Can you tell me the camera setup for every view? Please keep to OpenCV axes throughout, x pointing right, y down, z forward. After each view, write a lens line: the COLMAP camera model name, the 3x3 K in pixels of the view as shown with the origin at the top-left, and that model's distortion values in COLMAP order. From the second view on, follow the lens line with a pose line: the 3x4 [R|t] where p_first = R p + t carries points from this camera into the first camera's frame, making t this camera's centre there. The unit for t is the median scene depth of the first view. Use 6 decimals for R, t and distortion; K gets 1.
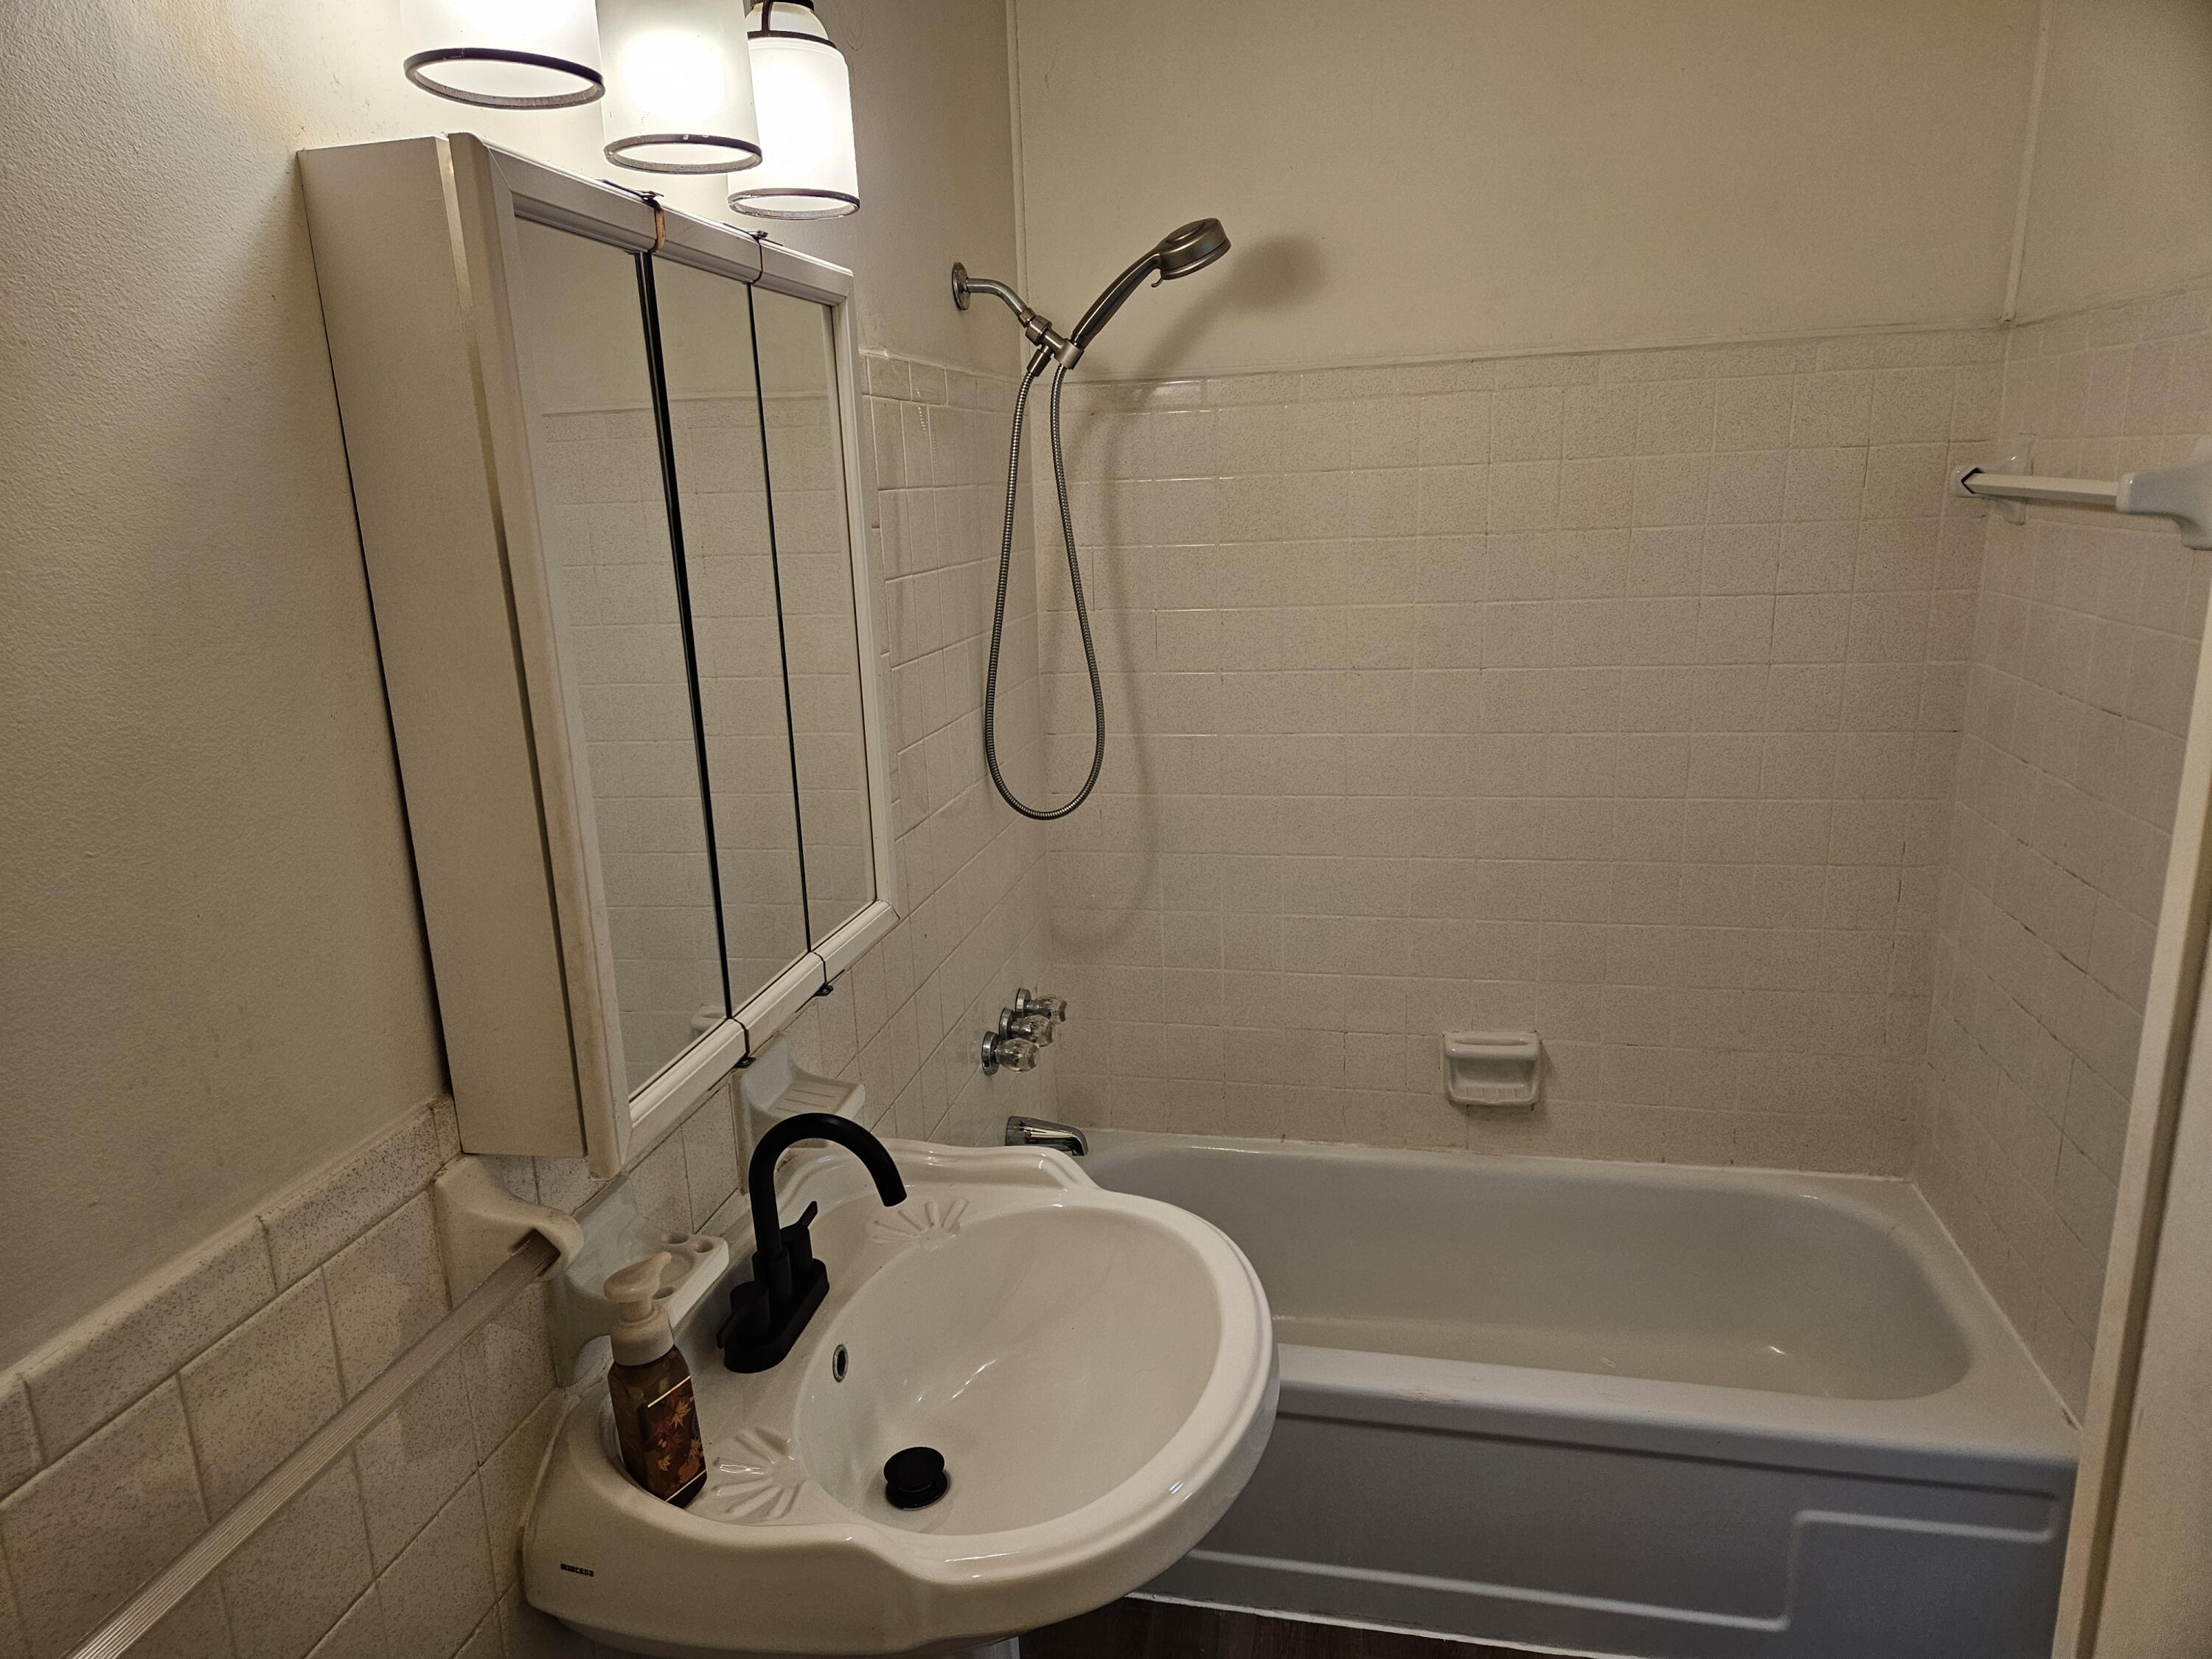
lens RADIAL K [[1458.8, 0, 1073.3], [0, 1458.8, 841.6], [0, 0, 1]] dist [0.096170, -0.090964]
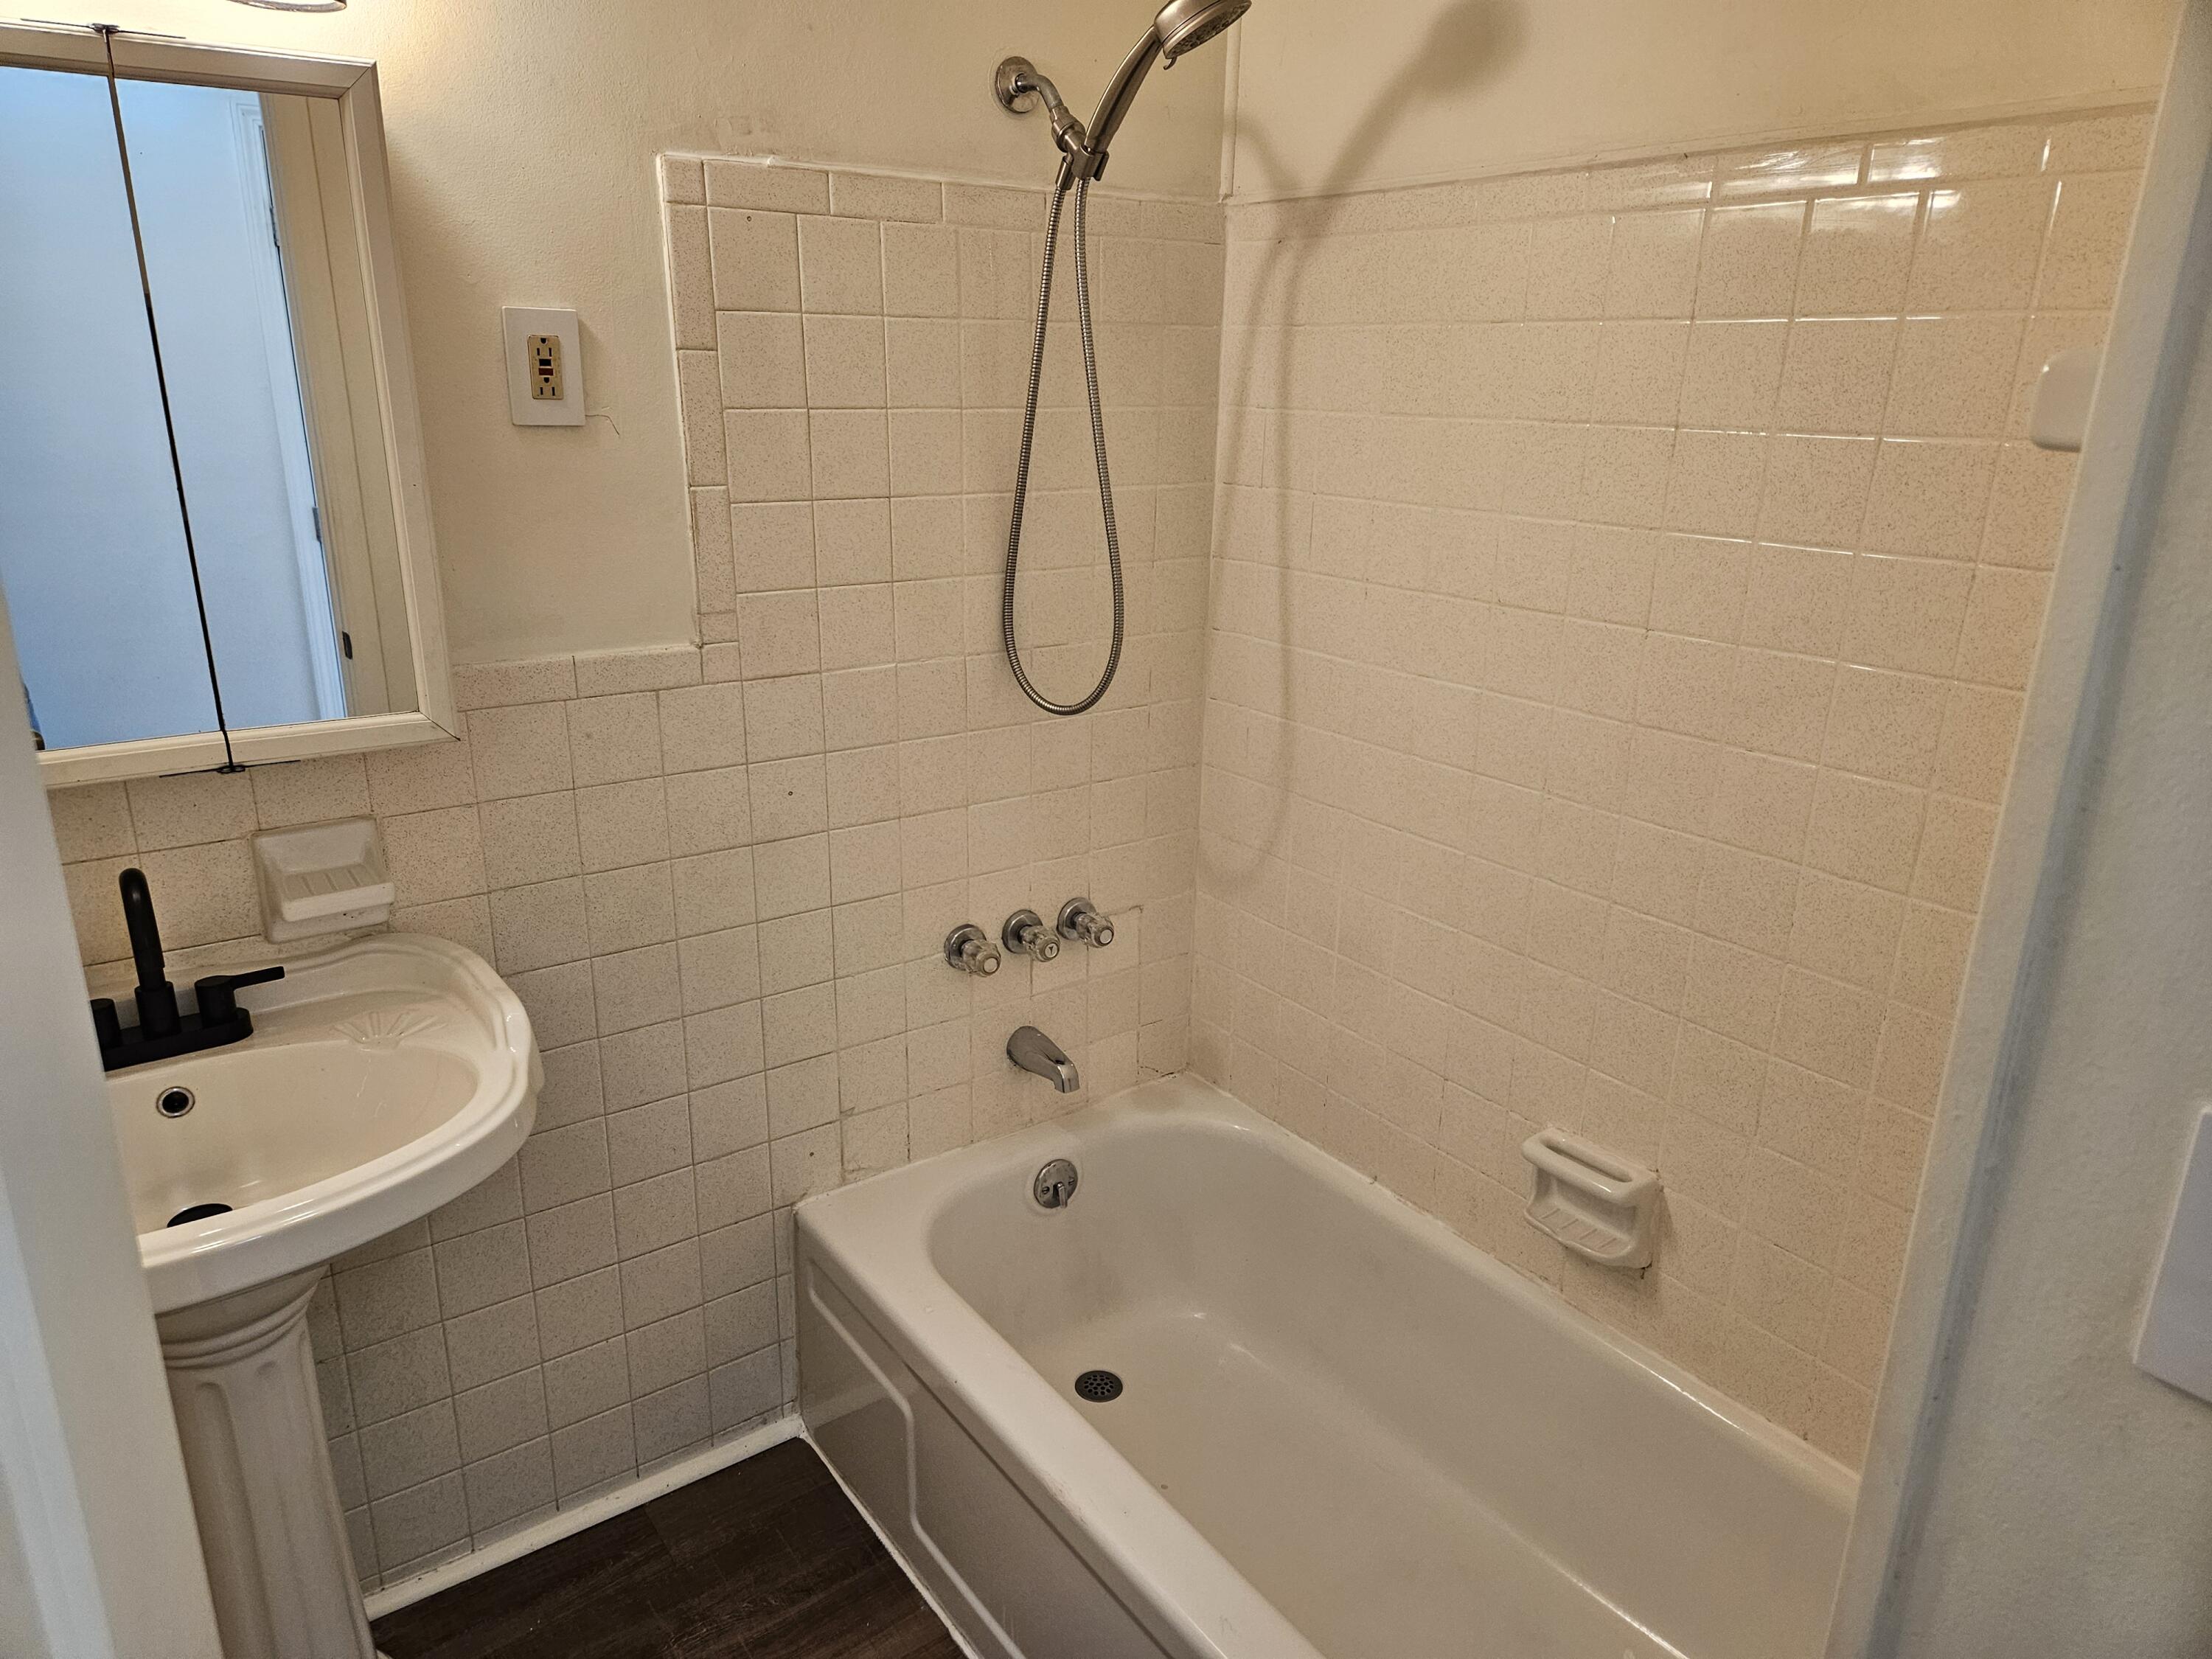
lens RADIAL K [[1465.9, 0, 1101.9], [0, 1465.9, 830.0], [0, 0, 1]] dist [0.105604, -0.093388]
pose [[0.743351, 0.249215, -0.620743, 0.541854], [-0.202736, 0.968293, 0.145970, -0.077763], [0.637439, 0.017340, 0.770306, 0.315403]]
